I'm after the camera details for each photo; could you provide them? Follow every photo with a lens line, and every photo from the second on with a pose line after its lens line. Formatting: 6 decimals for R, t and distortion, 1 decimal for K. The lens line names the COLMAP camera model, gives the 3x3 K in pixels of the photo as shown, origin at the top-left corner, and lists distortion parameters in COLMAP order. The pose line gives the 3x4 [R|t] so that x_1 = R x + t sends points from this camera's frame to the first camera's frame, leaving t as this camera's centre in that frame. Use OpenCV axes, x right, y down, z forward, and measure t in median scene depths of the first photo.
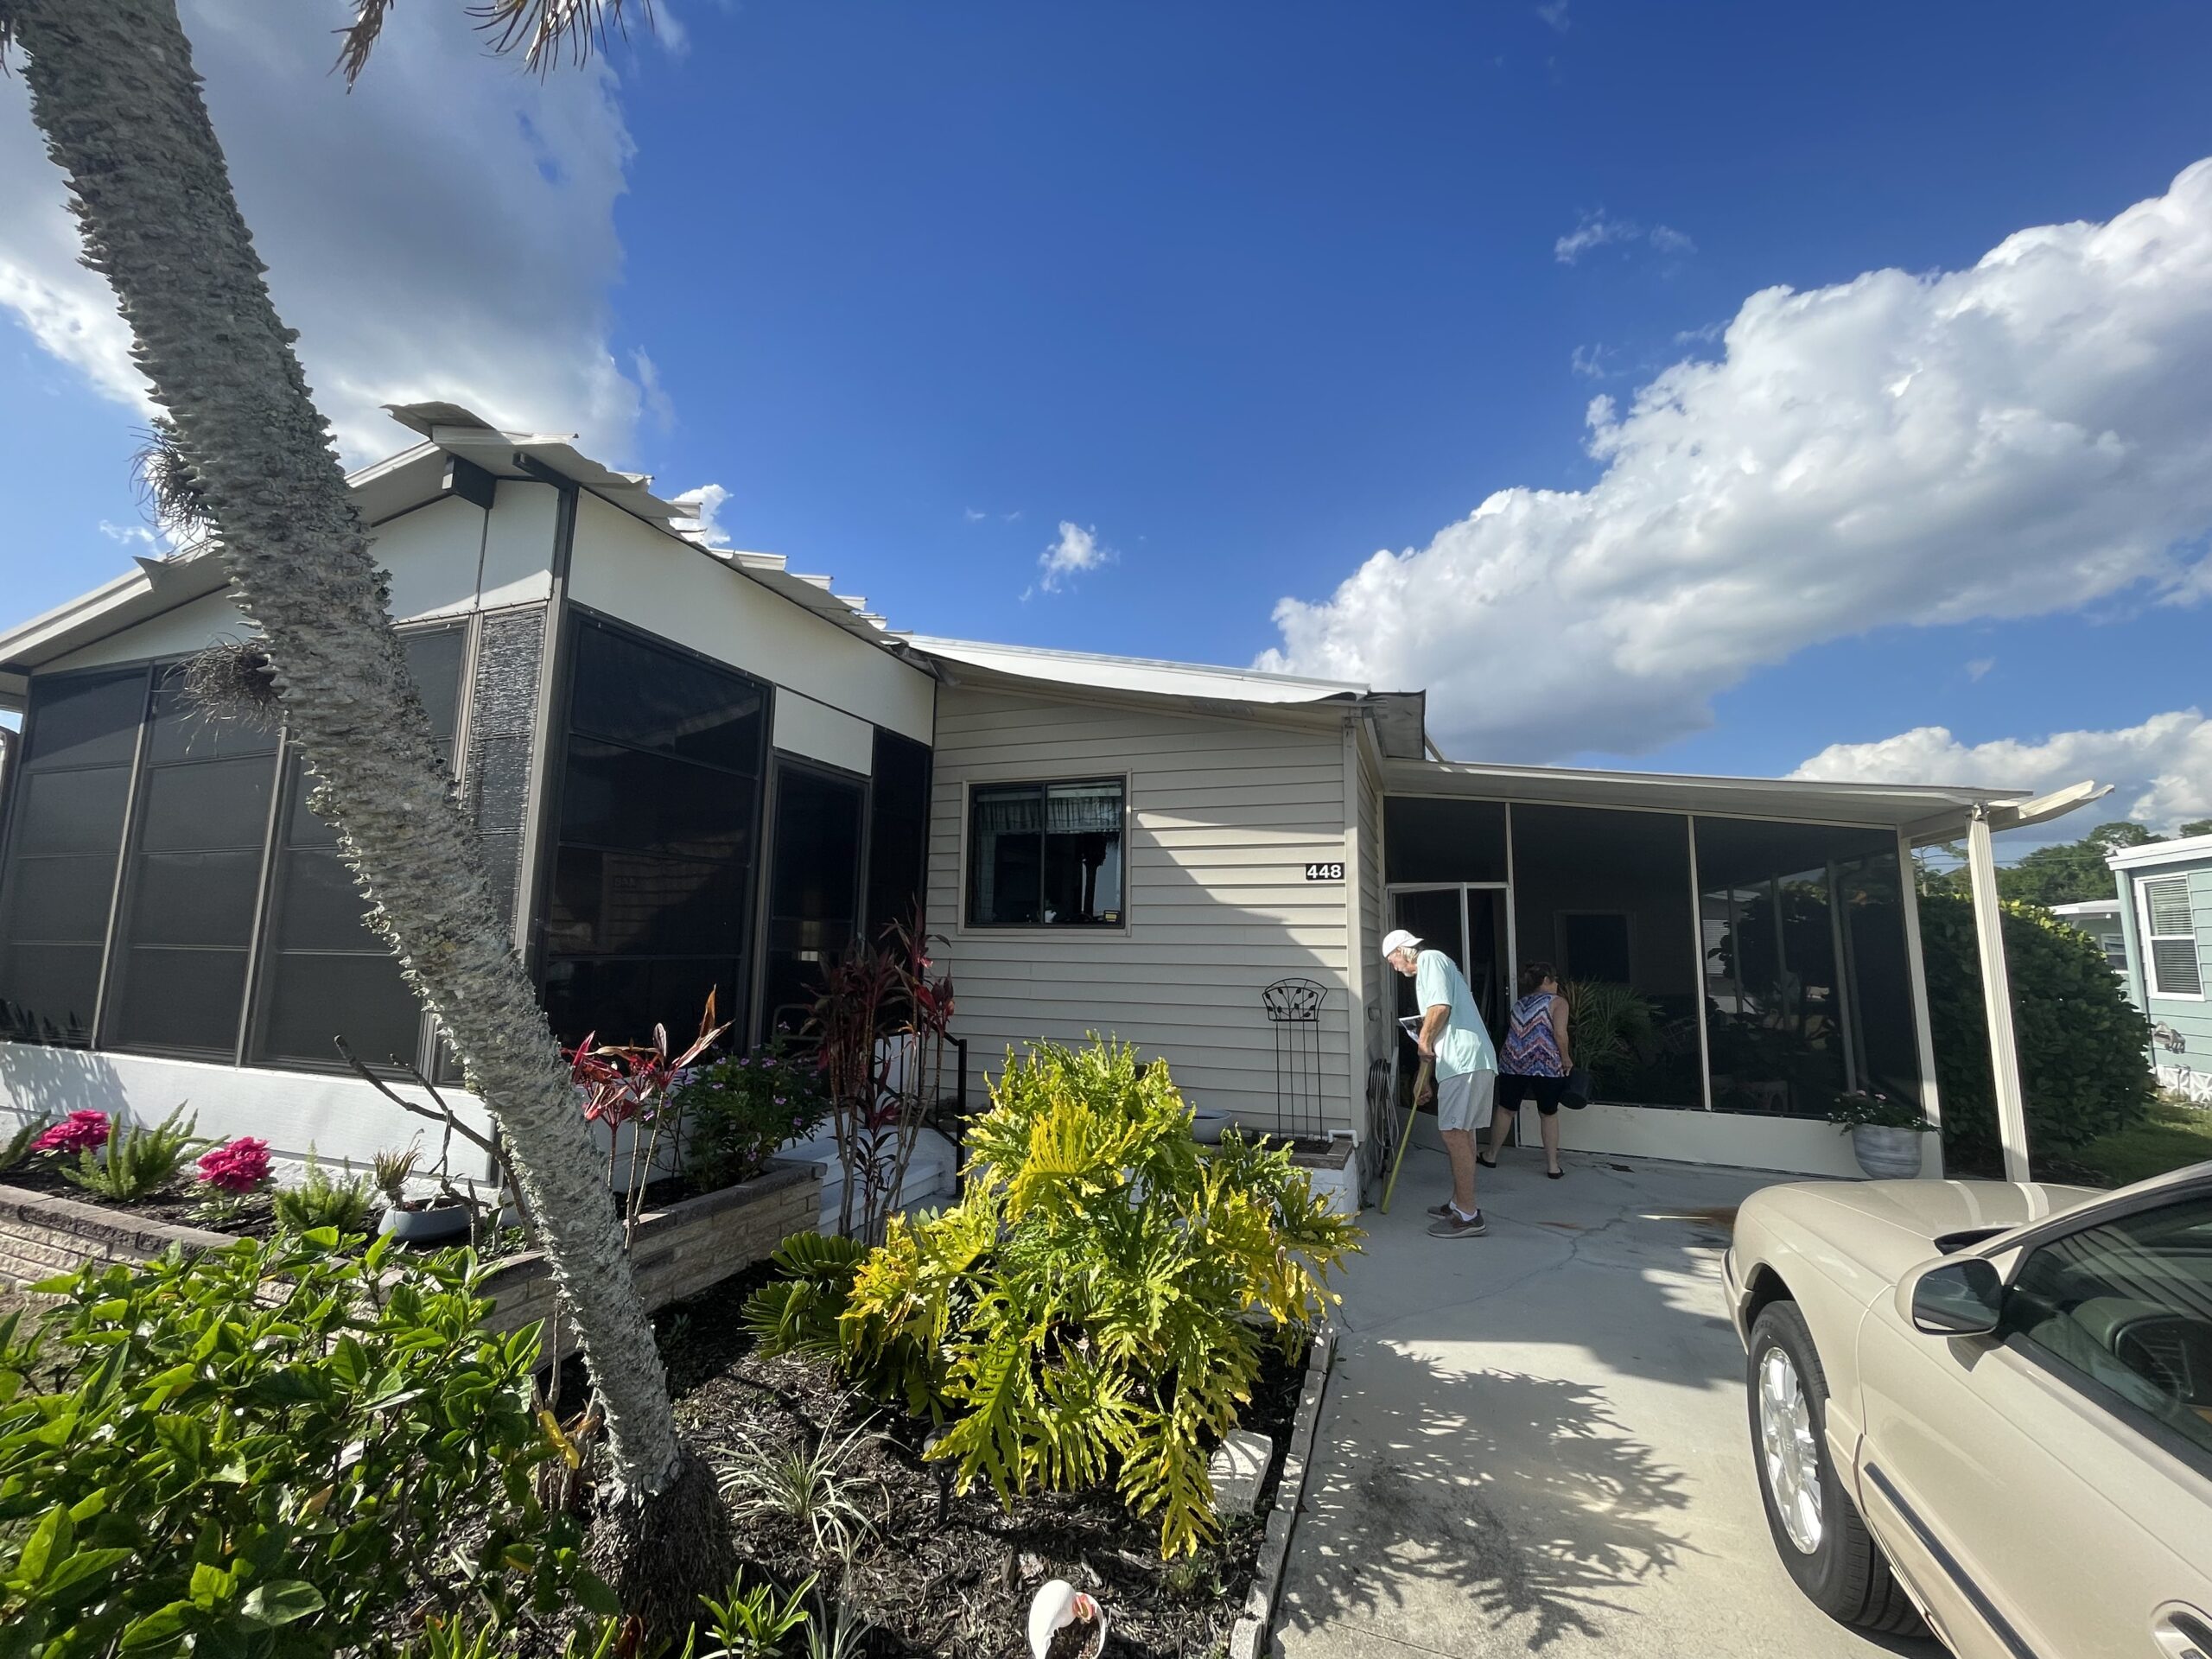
lens RADIAL K [[886.1, 0, 1106.0], [0, 886.1, 829.5], [0, 0, 1]] dist [-0.040554, -0.000002]
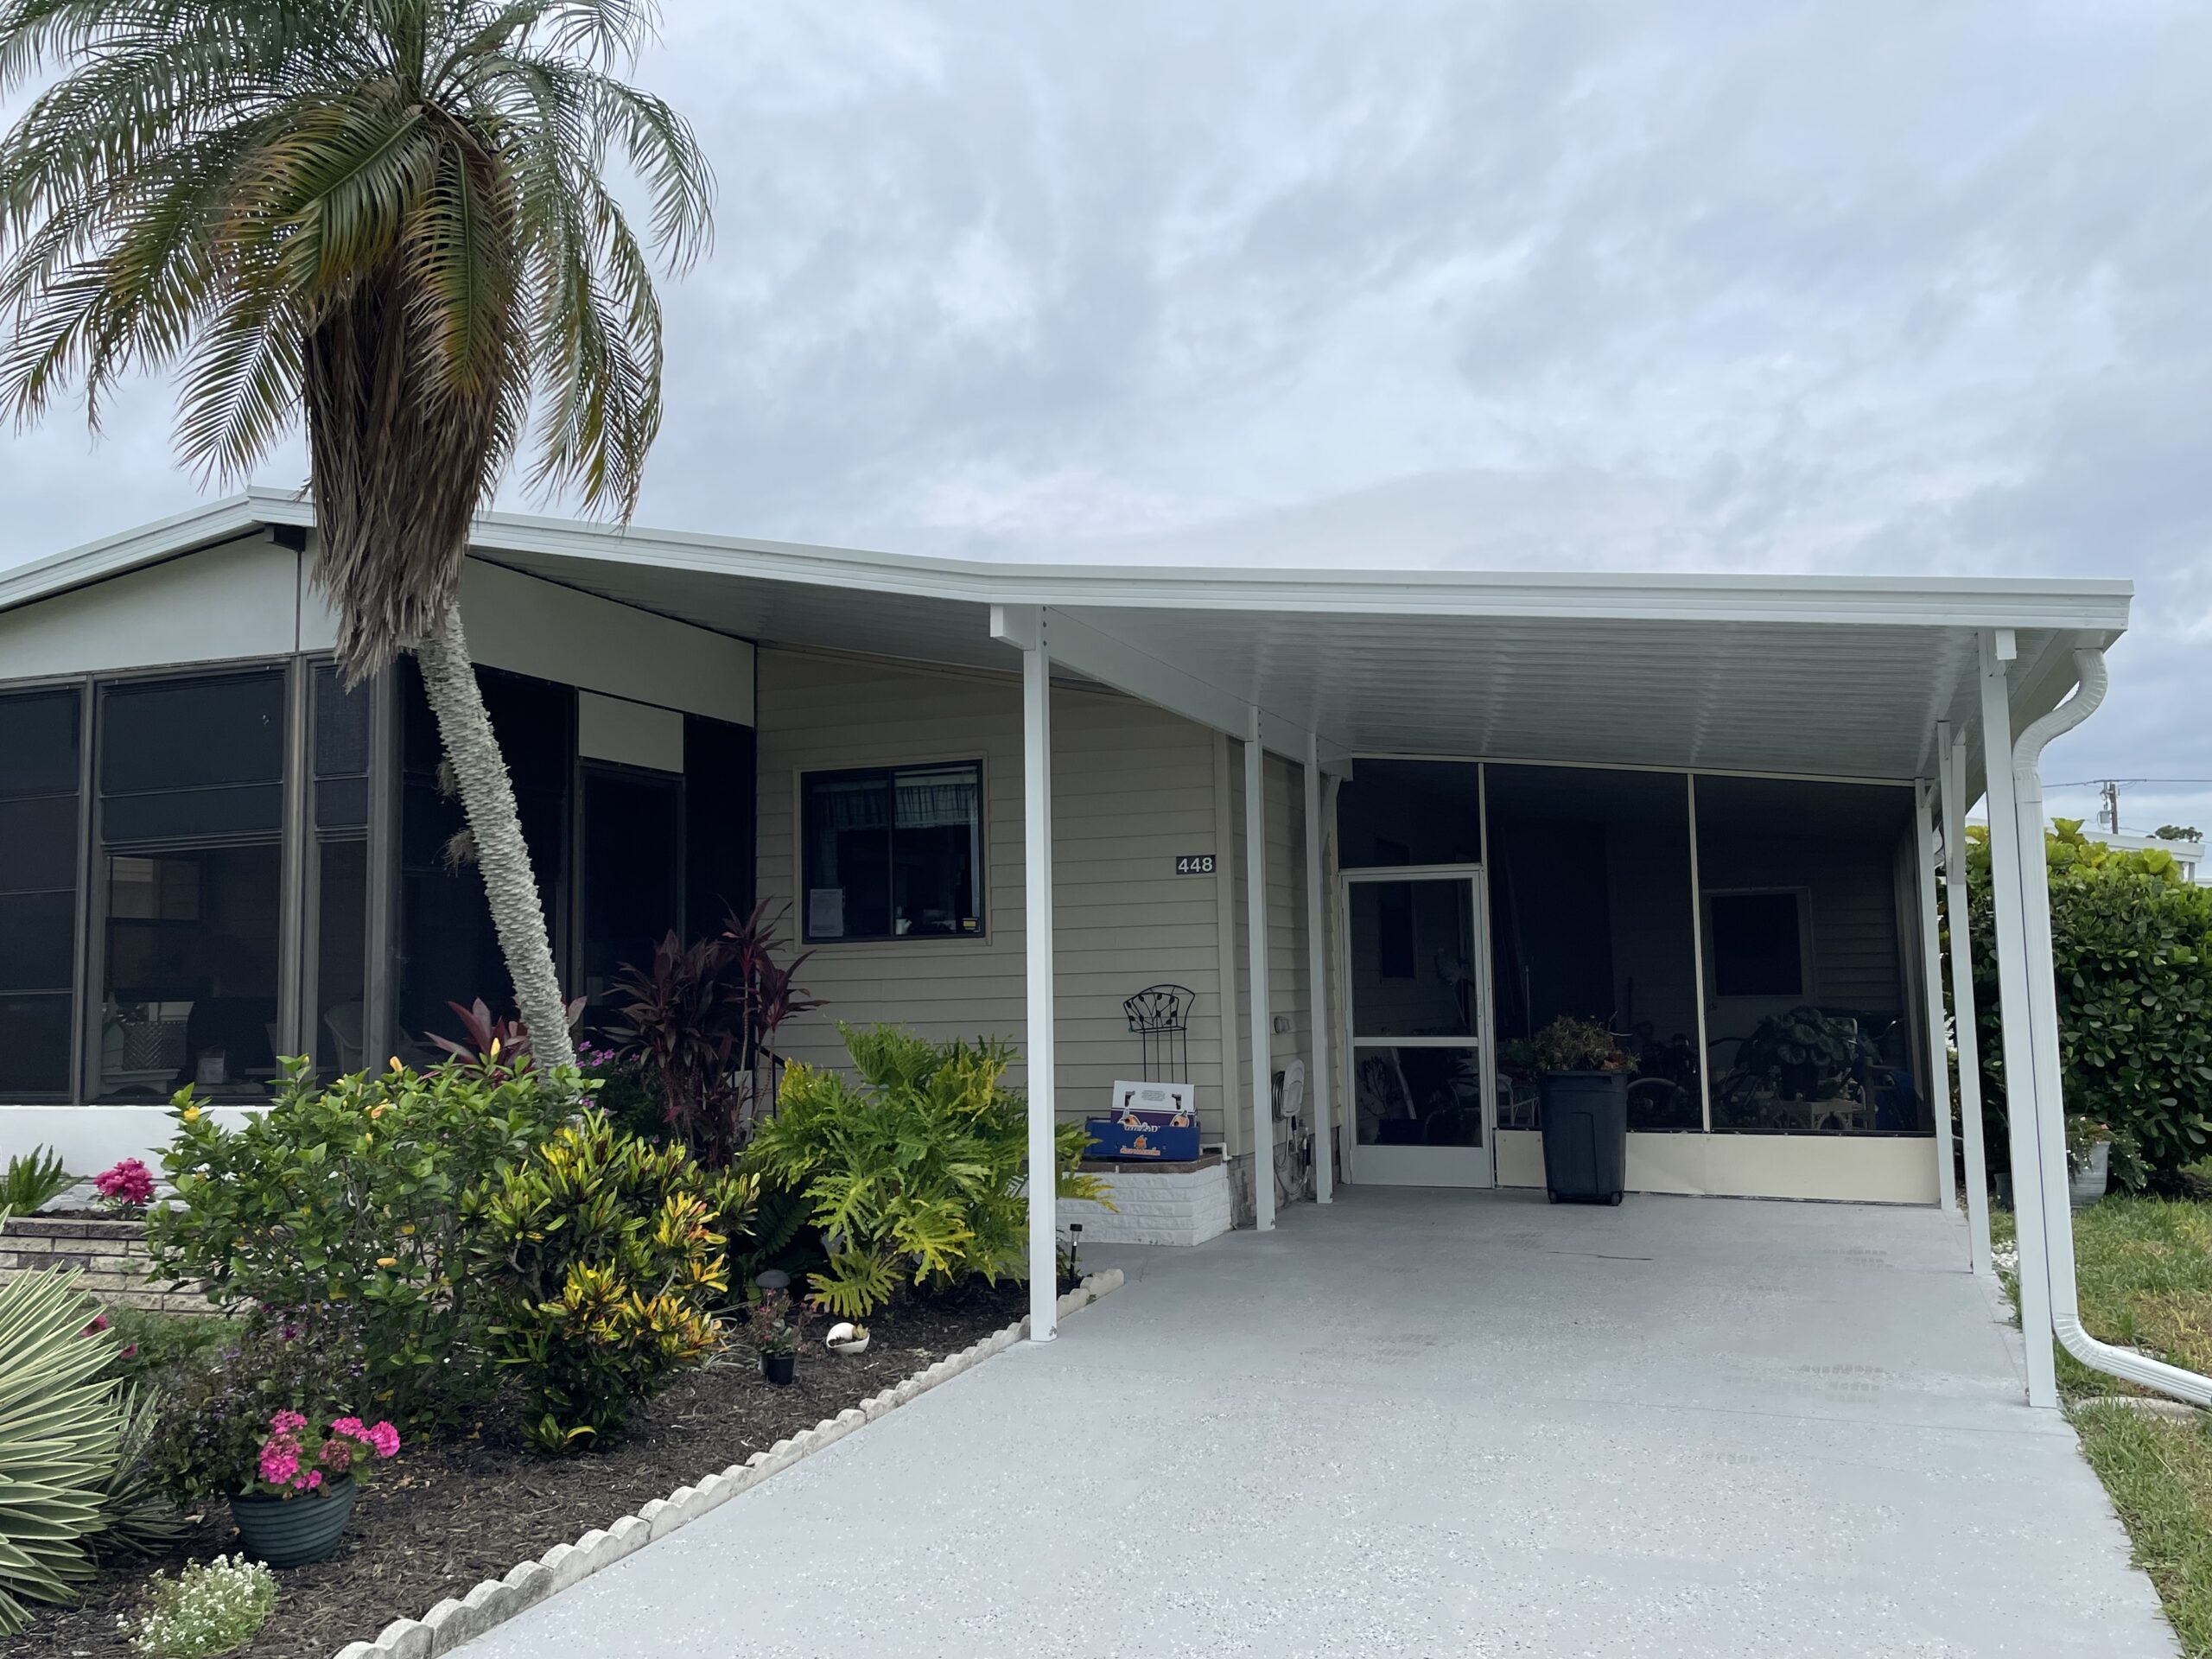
lens RADIAL K [[1724.5, 0, 1106.0], [0, 1724.5, 829.5], [0, 0, 1]] dist [0.003141, -0.000027]
pose [[0.999199, -0.039150, -0.008312, 0.147568], [0.039455, 0.998405, 0.040390, -0.053596], [0.006718, -0.040685, 0.999149, -0.638896]]
